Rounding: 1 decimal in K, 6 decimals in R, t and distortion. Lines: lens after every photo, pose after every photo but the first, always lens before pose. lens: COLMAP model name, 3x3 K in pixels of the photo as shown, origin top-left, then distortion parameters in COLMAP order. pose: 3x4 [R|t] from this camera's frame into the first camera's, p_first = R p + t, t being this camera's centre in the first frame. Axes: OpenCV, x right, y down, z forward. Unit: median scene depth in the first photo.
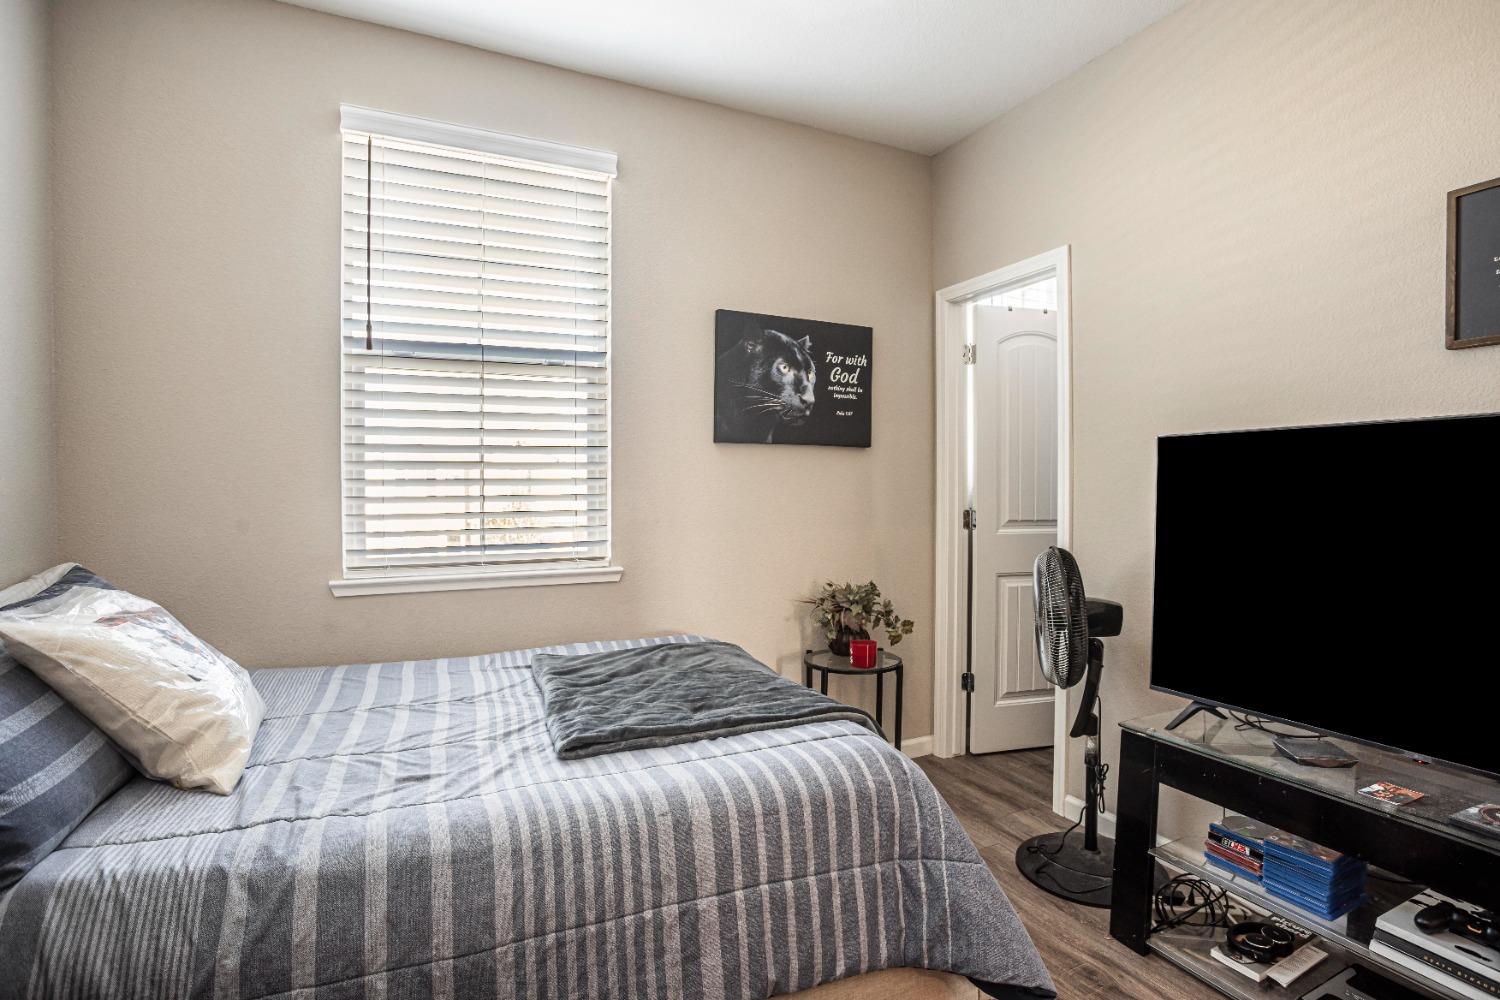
lens RADIAL K [[743.3, 0, 750.0], [0, 743.3, 500.0], [0, 0, 1]] dist [-0.068567, 0.021693]
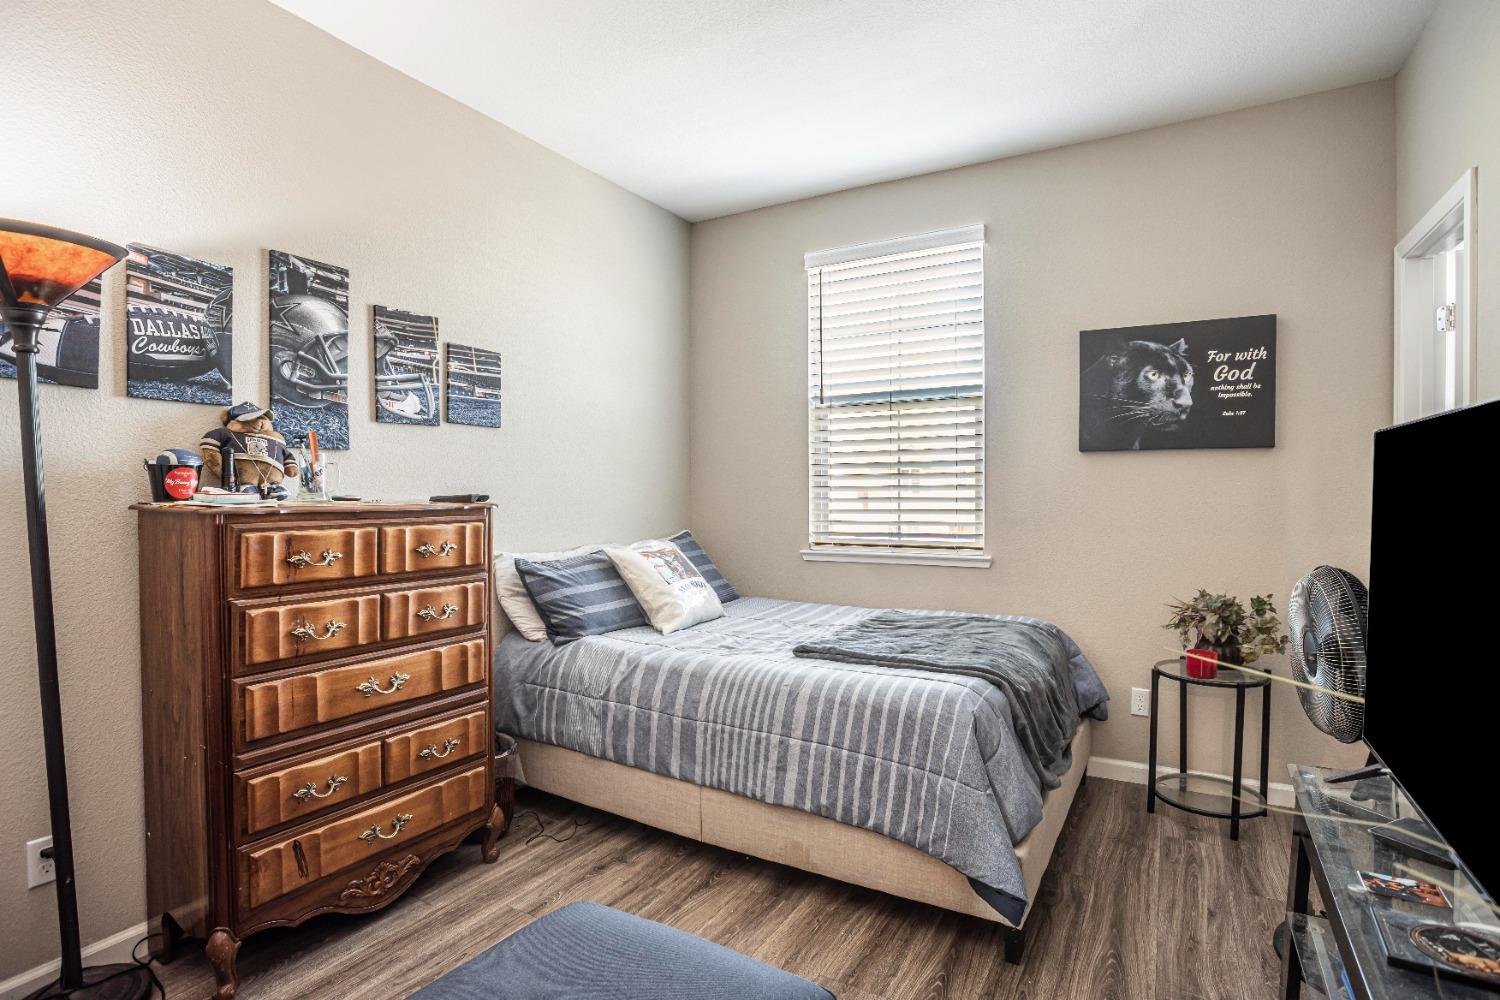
lens RADIAL K [[748.3, 0, 750.0], [0, 748.3, 500.0], [0, 0, 1]] dist [-0.075364, 0.026694]
pose [[0.554947, 0.010007, -0.831825, 0.608345], [-0.009500, 0.999939, 0.005692, -0.007185], [0.831831, 0.004743, 0.555008, -0.019534]]
